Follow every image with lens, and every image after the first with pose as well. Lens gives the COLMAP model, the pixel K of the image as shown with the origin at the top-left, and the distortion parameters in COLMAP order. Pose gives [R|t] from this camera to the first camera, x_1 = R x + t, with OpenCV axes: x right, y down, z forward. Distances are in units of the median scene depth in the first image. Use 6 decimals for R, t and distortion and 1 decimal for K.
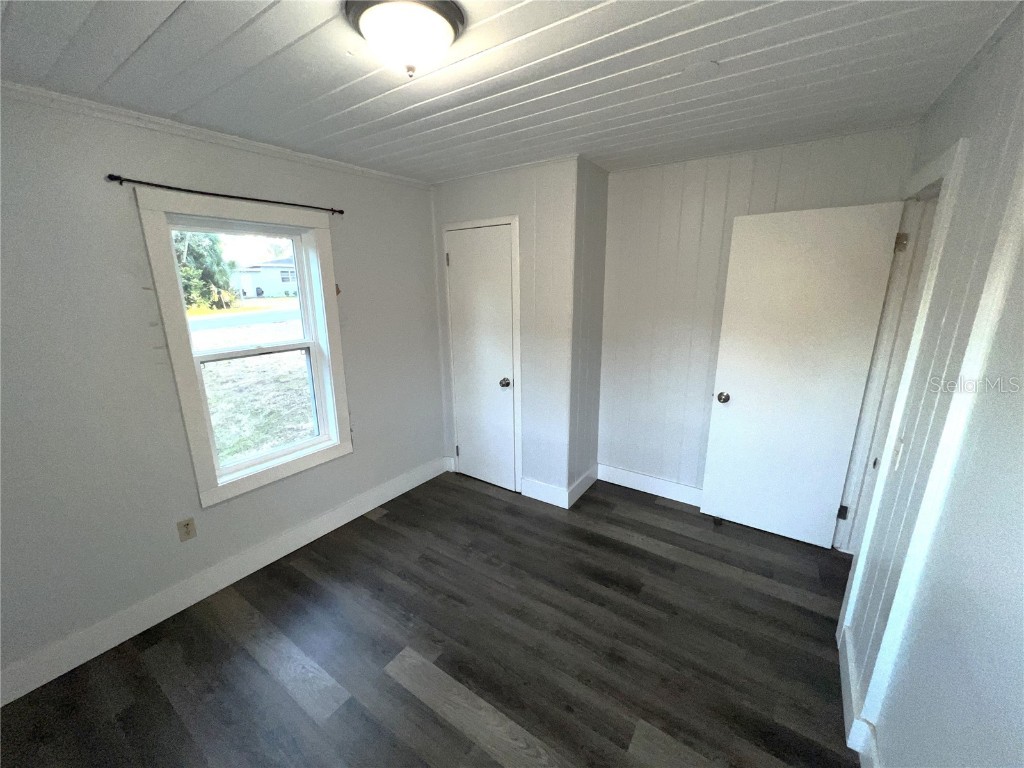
lens RADIAL K [[408.5, 0, 512.0], [0, 408.5, 384.0], [0, 0, 1]] dist [-0.000116, -0.000451]
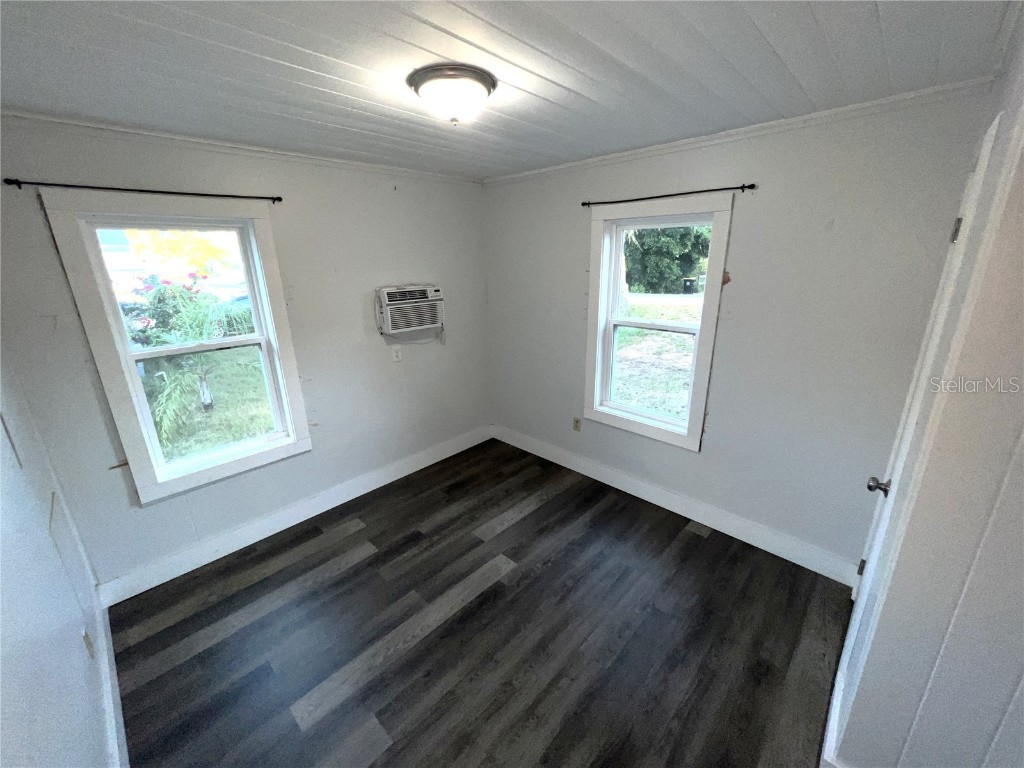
lens RADIAL K [[408.5, 0, 512.0], [0, 408.5, 384.0], [0, 0, 1]] dist [-0.000116, -0.000451]
pose [[-0.152060, 0.299462, -0.941913, 0.679358], [-0.232970, 0.915283, 0.328606, -0.246256], [0.960522, 0.269406, -0.069412, 0.814282]]
